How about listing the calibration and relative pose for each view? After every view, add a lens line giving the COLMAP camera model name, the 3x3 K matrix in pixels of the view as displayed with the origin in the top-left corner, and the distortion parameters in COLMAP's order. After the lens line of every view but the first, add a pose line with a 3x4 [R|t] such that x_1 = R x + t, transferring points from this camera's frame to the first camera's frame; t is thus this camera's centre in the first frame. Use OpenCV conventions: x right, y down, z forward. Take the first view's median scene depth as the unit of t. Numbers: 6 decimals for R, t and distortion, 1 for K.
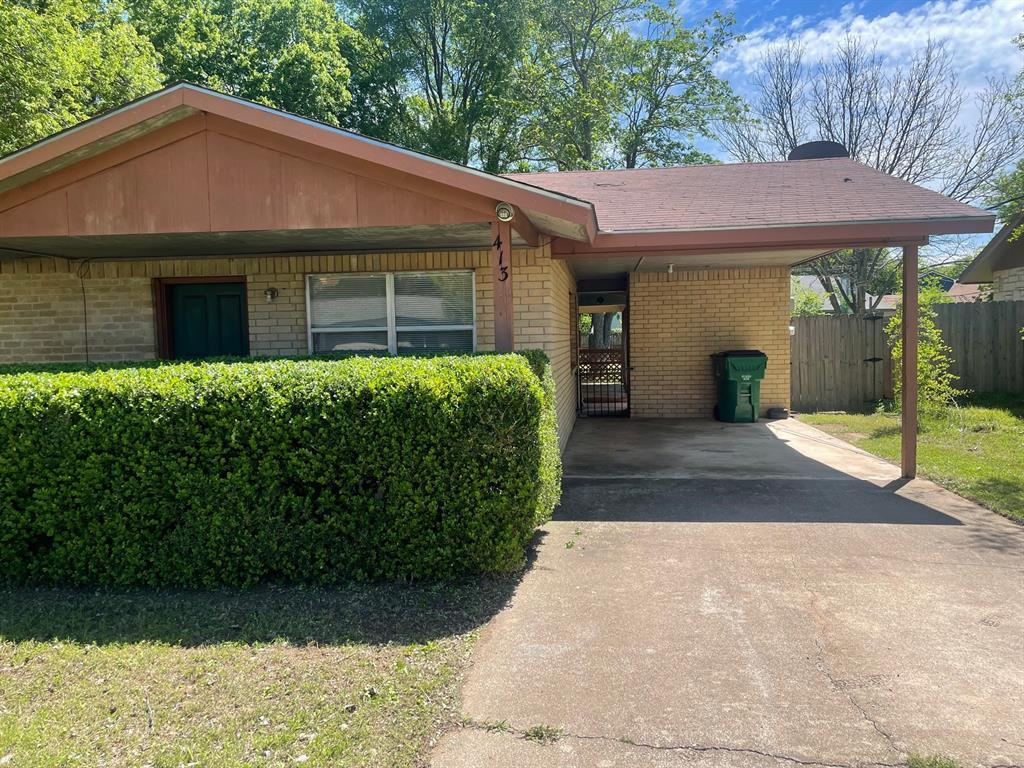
lens RADIAL K [[777.3, 0, 464.4], [0, 777.3, 382.4], [0, 0, 1]] dist [0.086601, -0.131416]
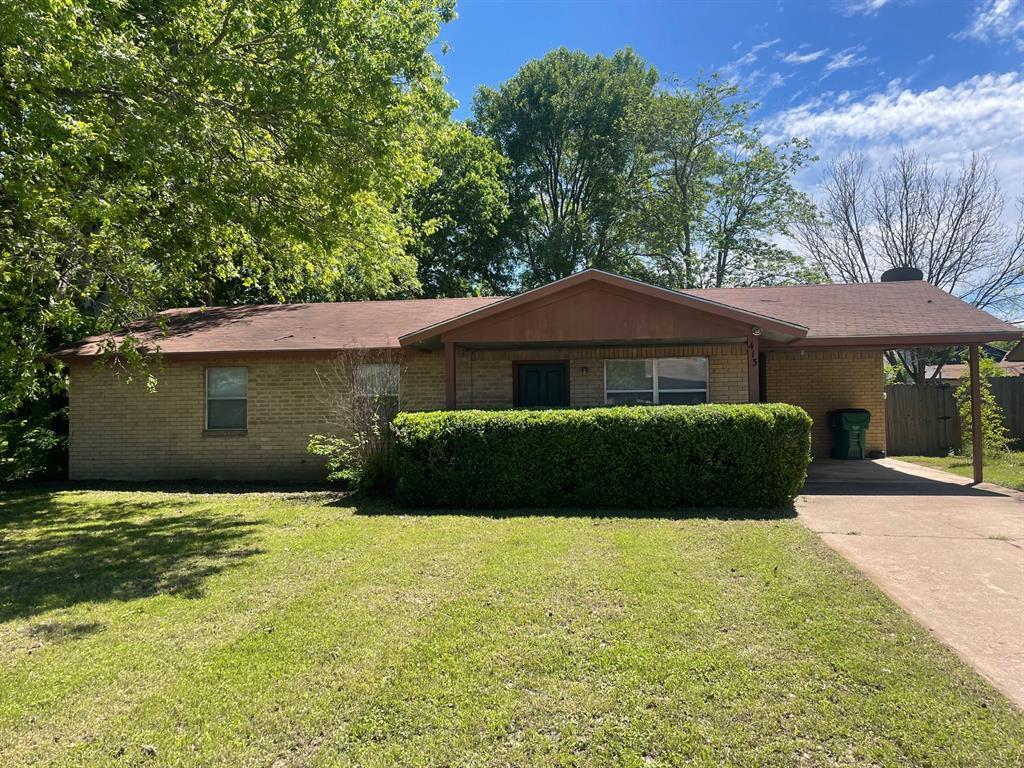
lens RADIAL K [[774.2, 0, 494.8], [0, 774.2, 388.2], [0, 0, 1]] dist [0.144731, -0.181706]
pose [[0.999751, 0.007900, -0.020858, -0.099912], [-0.009436, 0.997171, -0.074575, 0.013266], [0.020210, 0.074753, 0.996997, -0.169117]]
